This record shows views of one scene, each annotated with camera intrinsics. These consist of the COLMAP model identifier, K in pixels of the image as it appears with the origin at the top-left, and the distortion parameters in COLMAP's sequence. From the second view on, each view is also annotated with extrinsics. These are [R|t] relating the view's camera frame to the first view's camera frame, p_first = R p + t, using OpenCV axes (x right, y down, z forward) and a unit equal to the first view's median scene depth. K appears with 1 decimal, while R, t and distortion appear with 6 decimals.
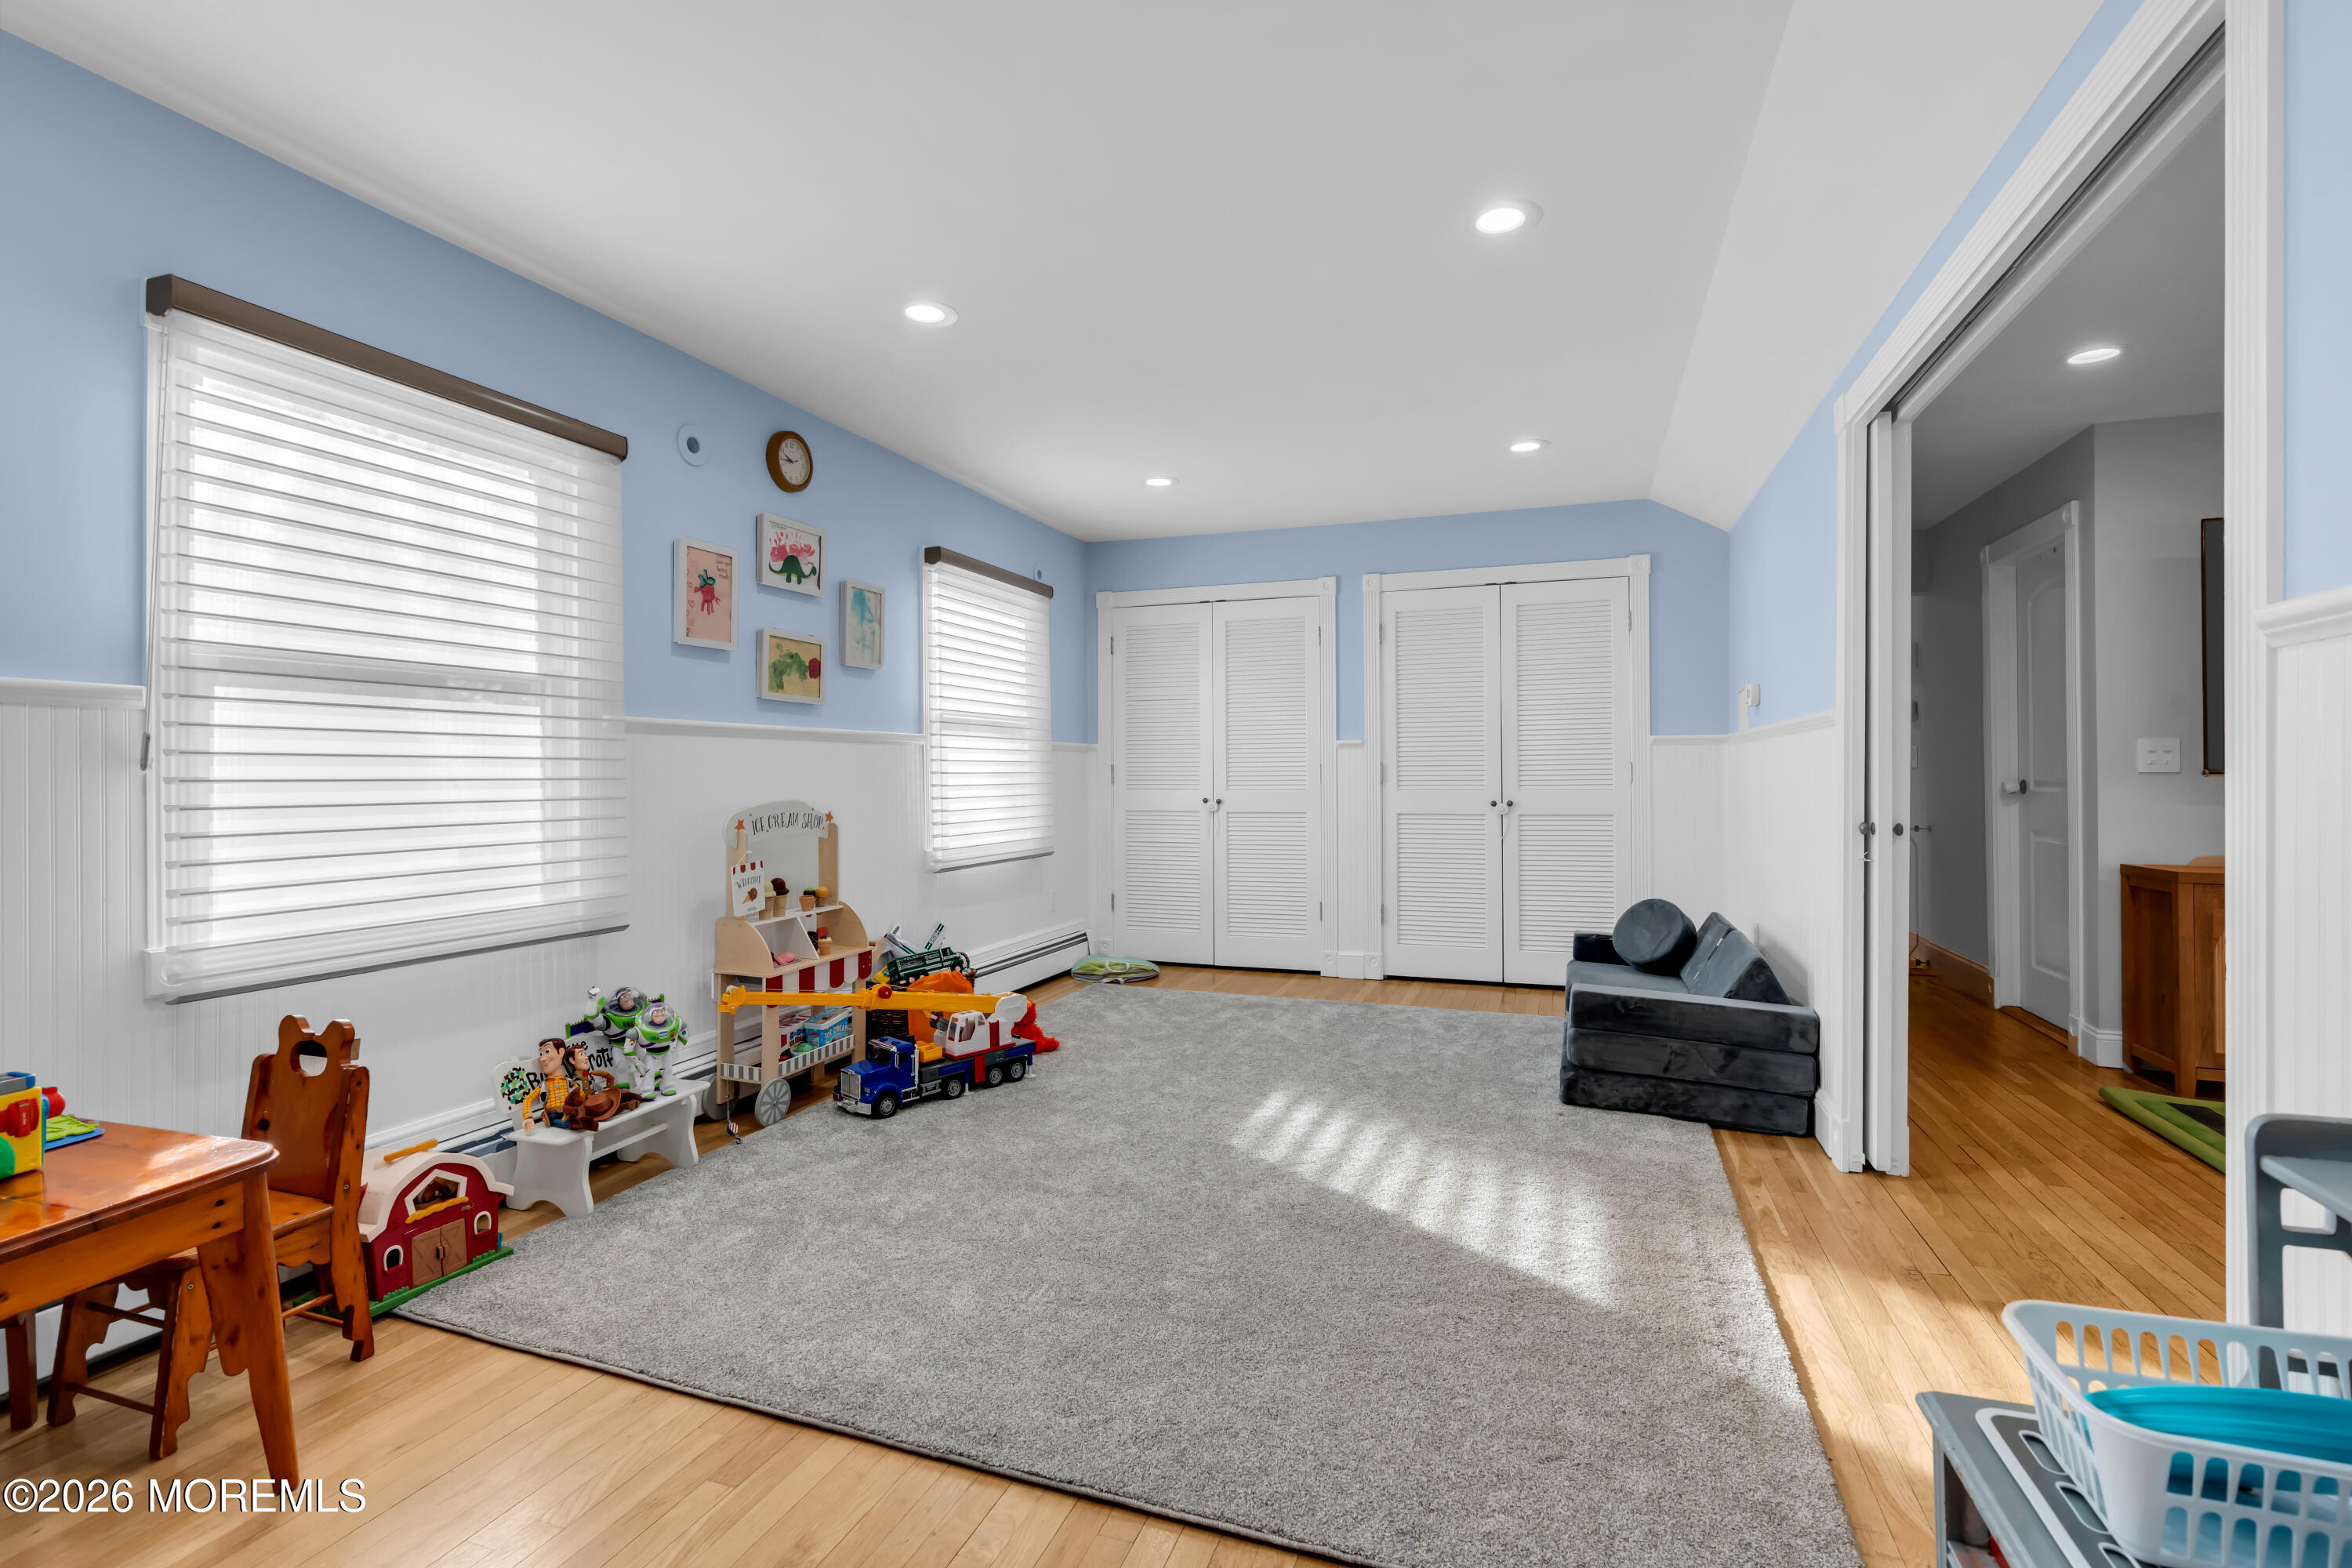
lens RADIAL K [[1070.0, 0, 1172.3], [0, 1070.0, 774.1], [0, 0, 1]] dist [0.000345, 0.000023]
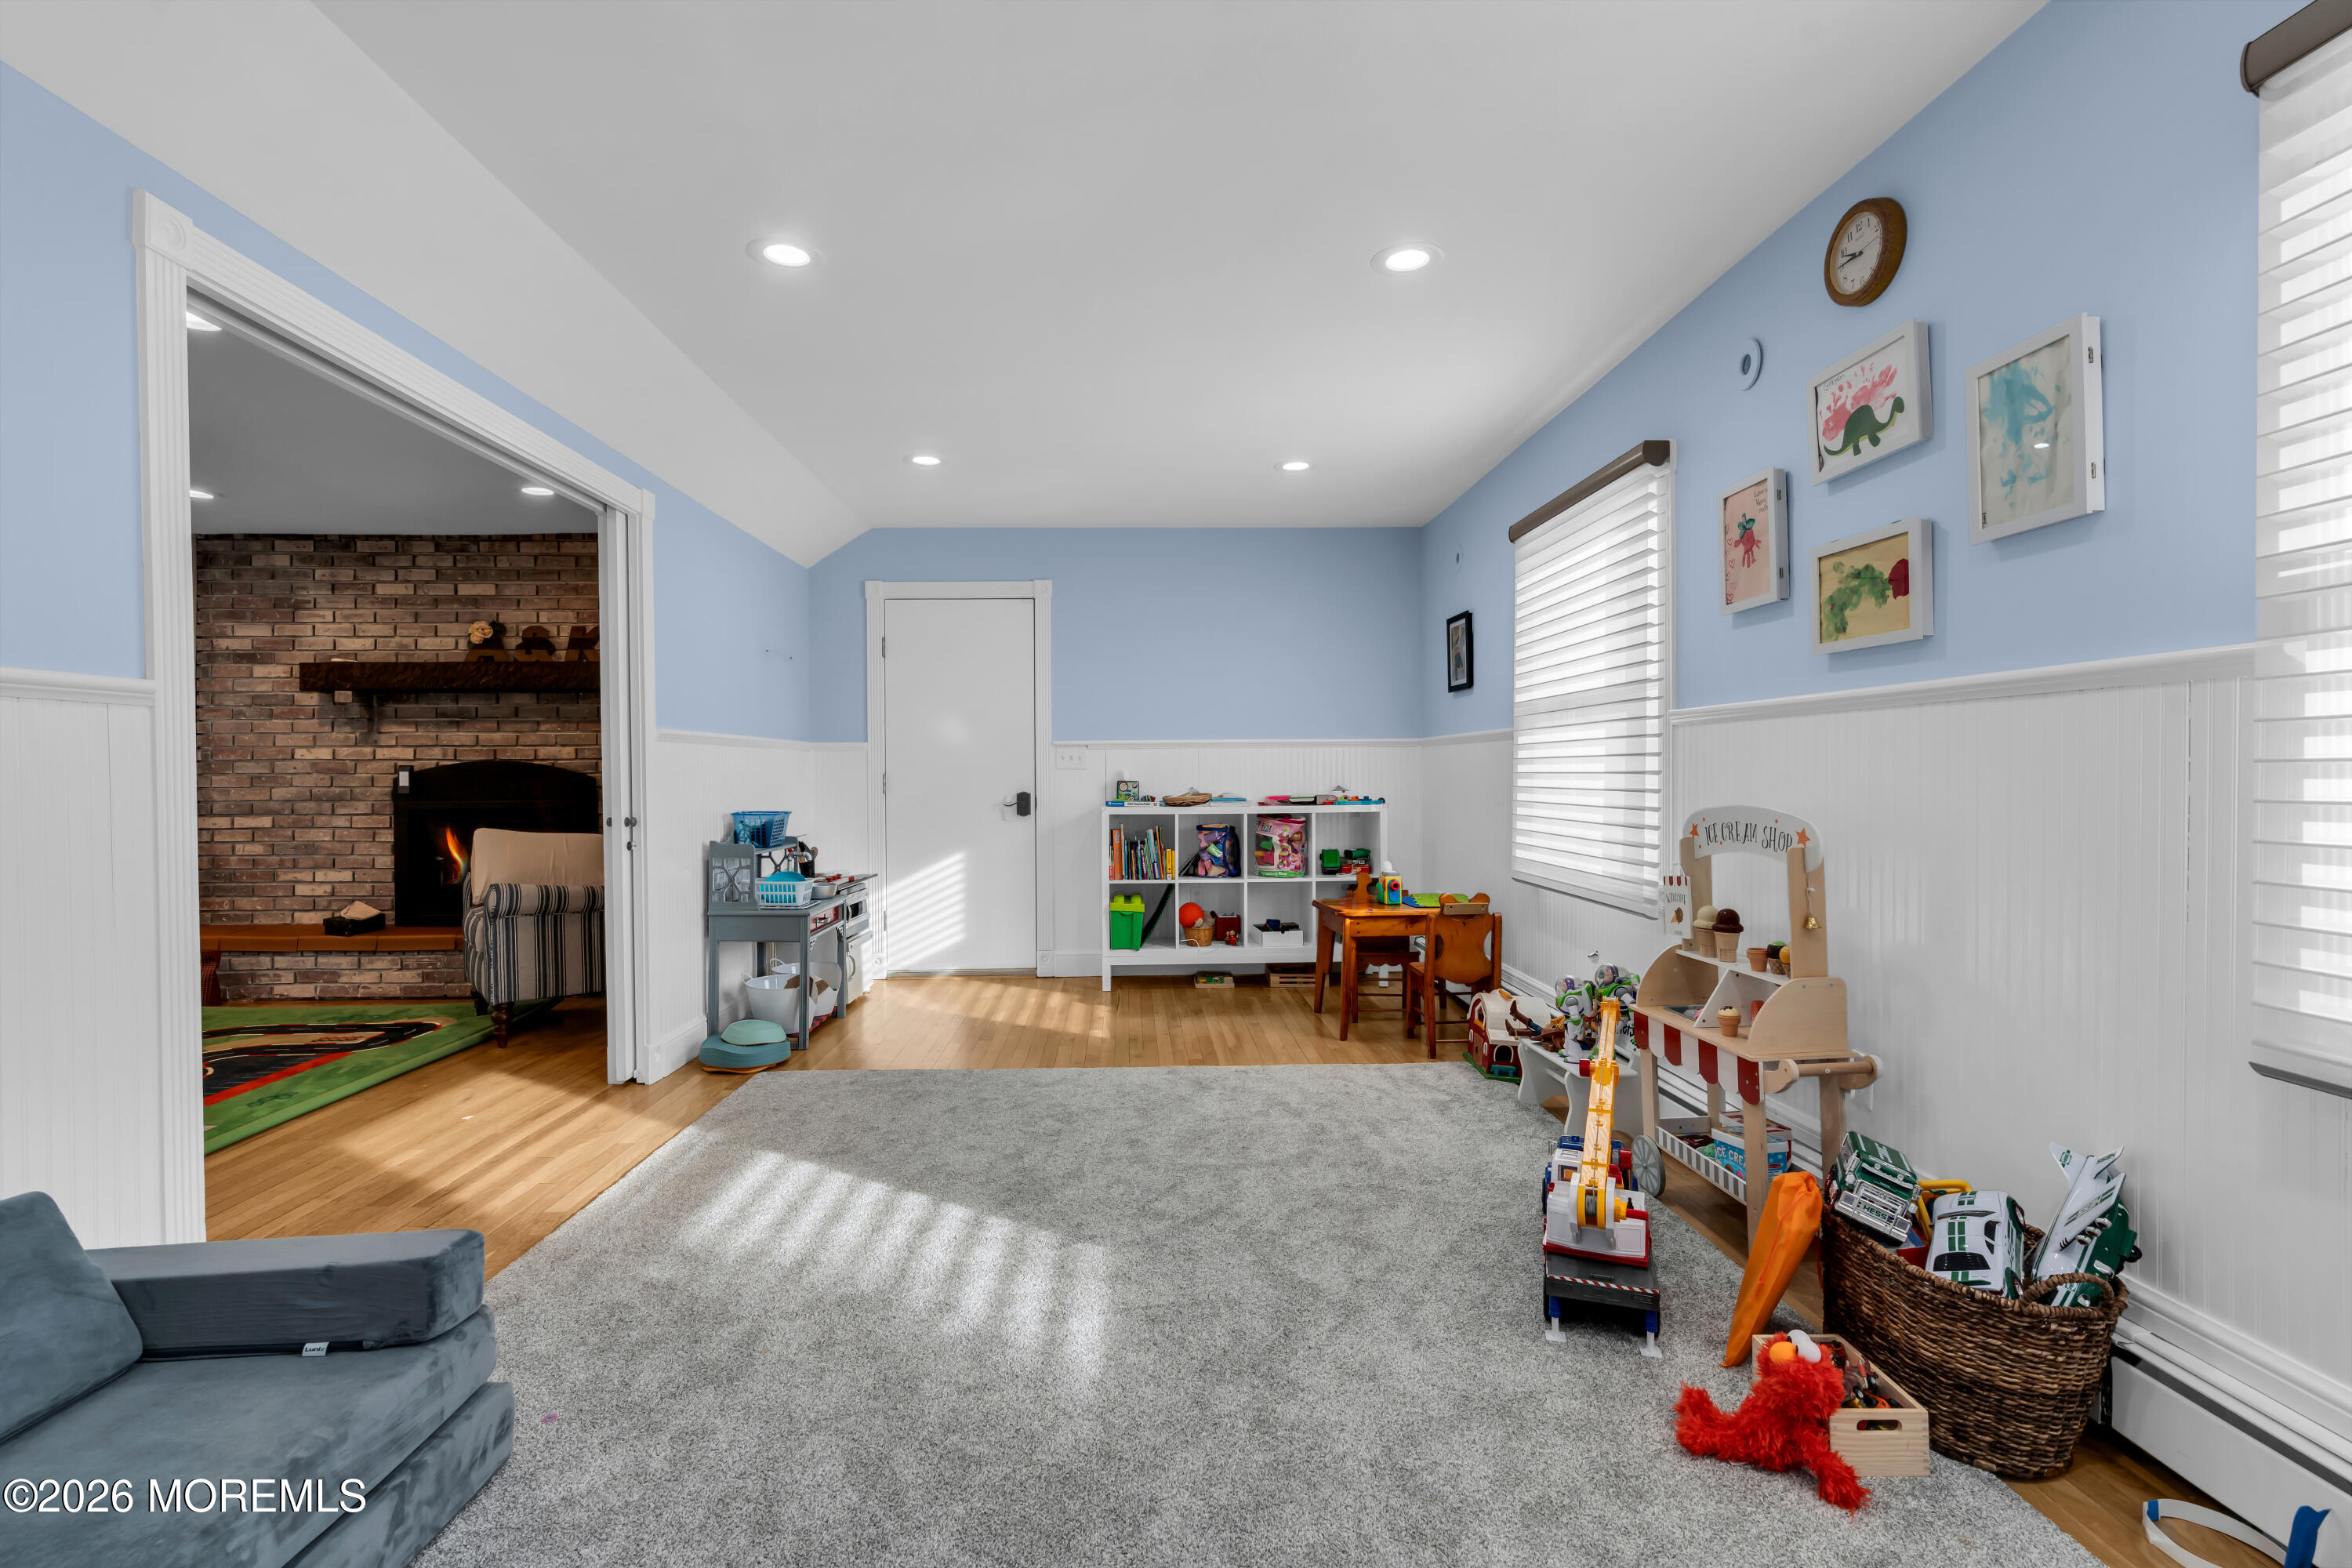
lens RADIAL K [[1070.0, 0, 1173.6], [0, 1070.0, 779.5], [0, 0, 1]] dist [0.000345, 0.000023]
pose [[-0.925215, 0.015700, -0.379119, 0.252857], [0.014745, 0.999877, 0.005422, -0.001470], [0.379158, -0.000574, -0.925332, 1.480327]]
